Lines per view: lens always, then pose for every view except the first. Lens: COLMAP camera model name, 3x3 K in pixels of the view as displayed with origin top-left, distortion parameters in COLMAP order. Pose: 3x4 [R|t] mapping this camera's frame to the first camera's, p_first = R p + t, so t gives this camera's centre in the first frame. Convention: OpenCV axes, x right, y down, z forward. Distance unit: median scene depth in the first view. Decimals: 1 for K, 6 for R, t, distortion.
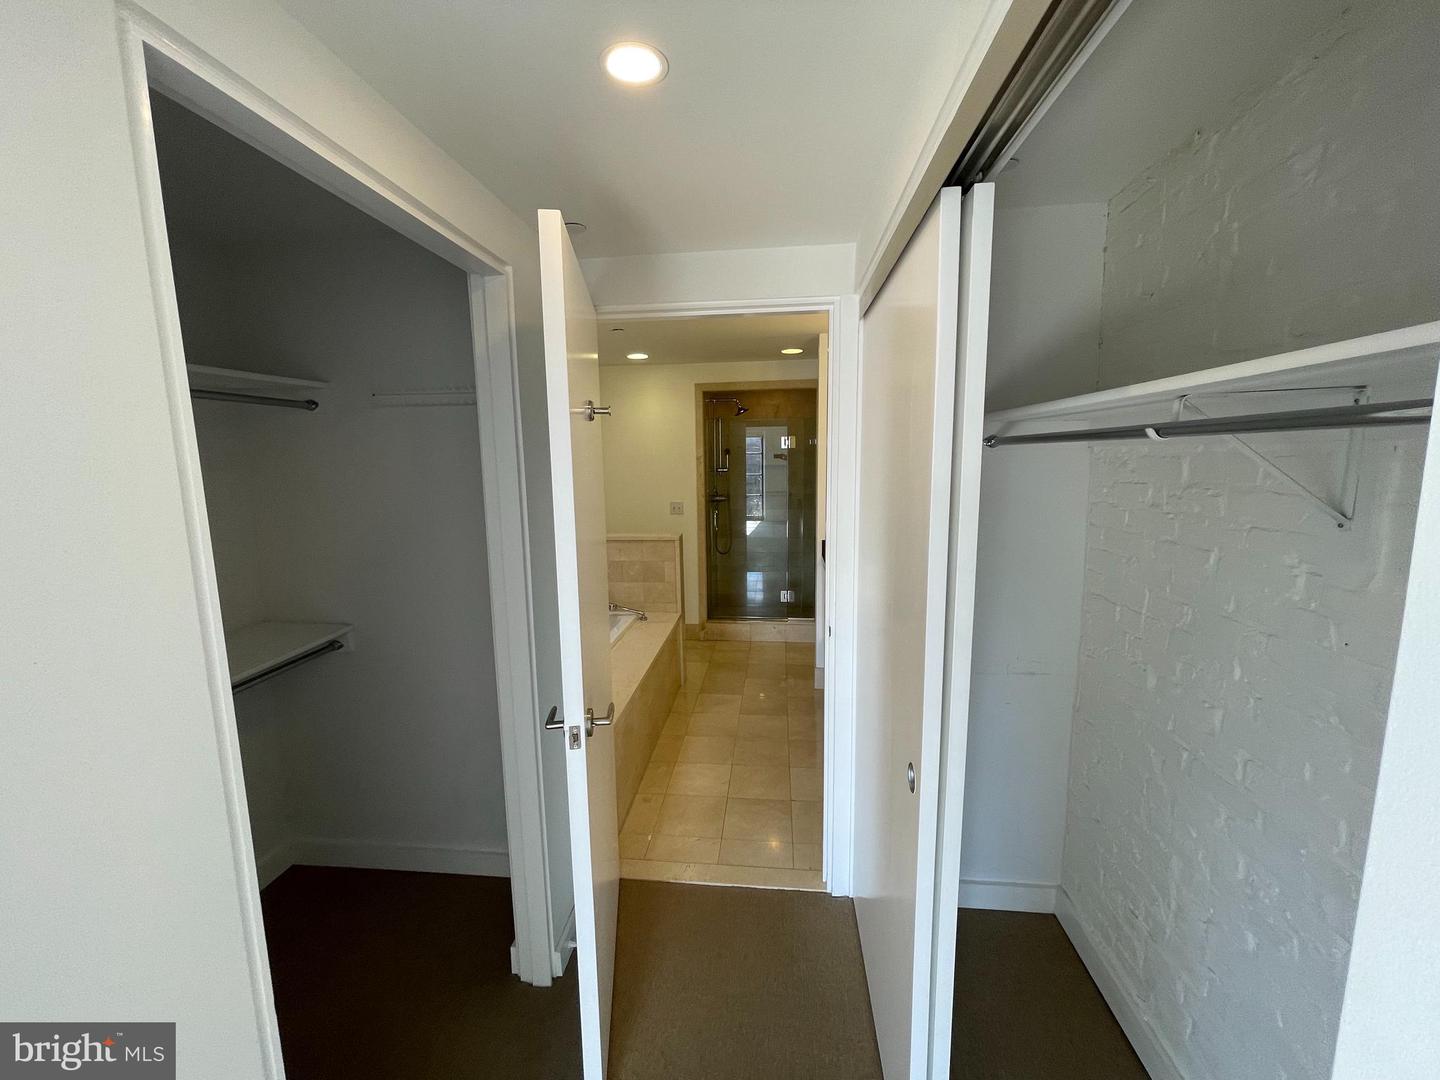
lens RADIAL K [[581.9, 0, 715.2], [0, 581.9, 535.8], [0, 0, 1]] dist [-0.000636, -0.000571]
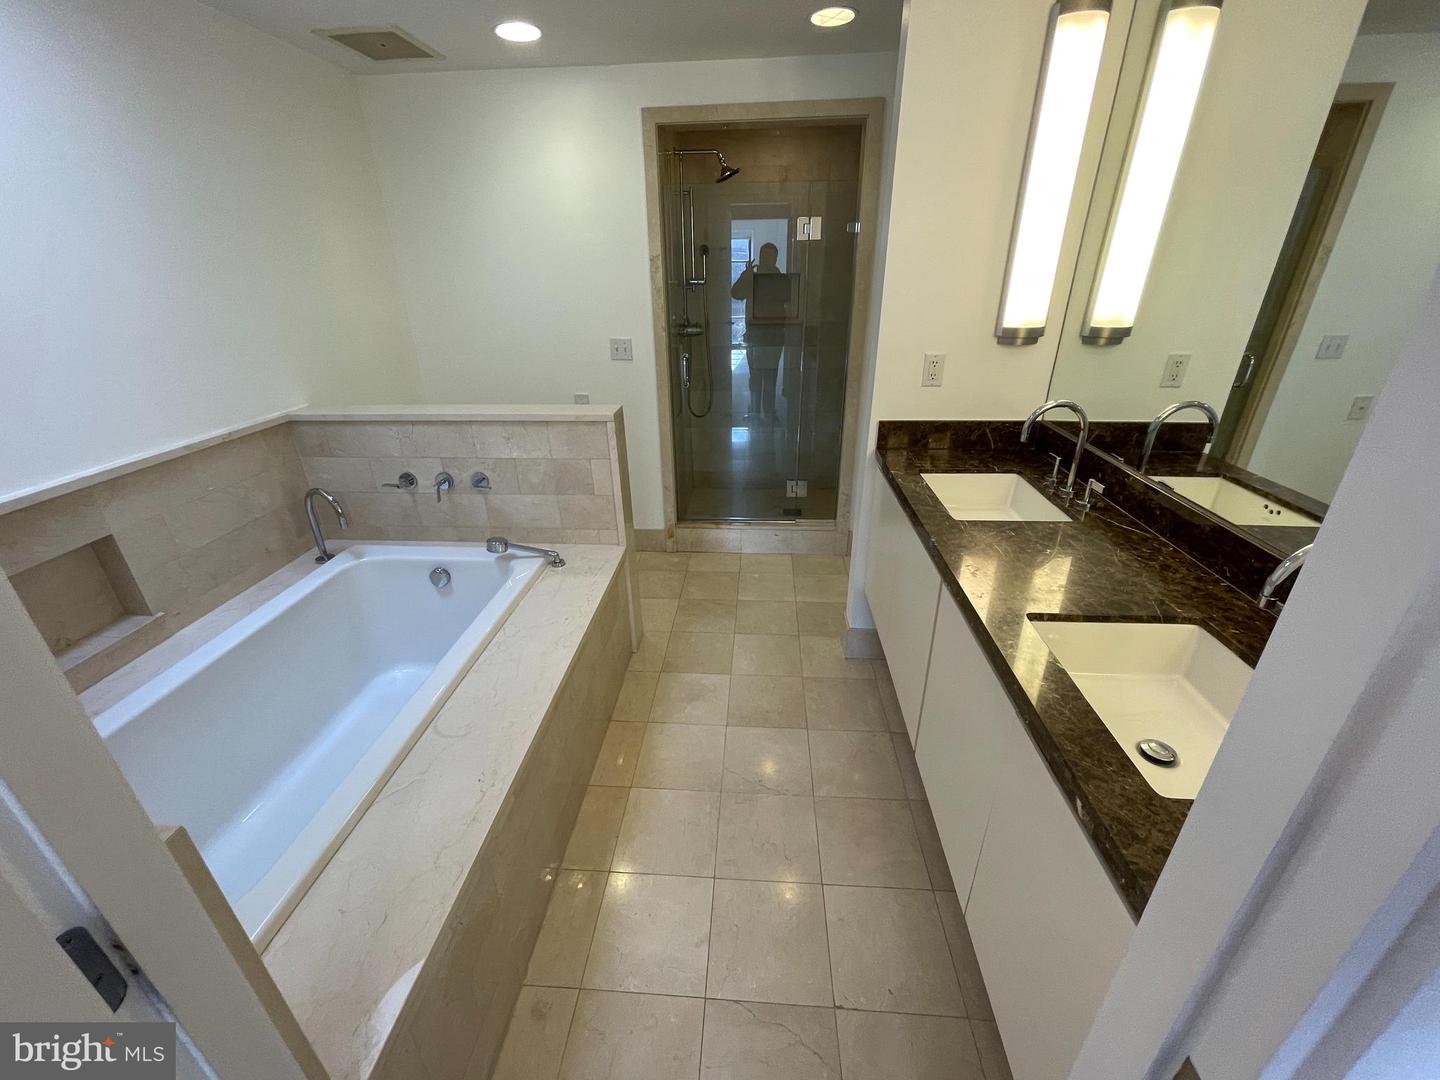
lens RADIAL K [[581.9, 0, 715.2], [0, 581.9, 535.8], [0, 0, 1]] dist [-0.000636, -0.000571]
pose [[0.999494, -0.014795, 0.028147, 0.013500], [0.005973, 0.956761, 0.290814, -0.042711], [-0.031232, -0.290499, 0.956366, 0.406440]]
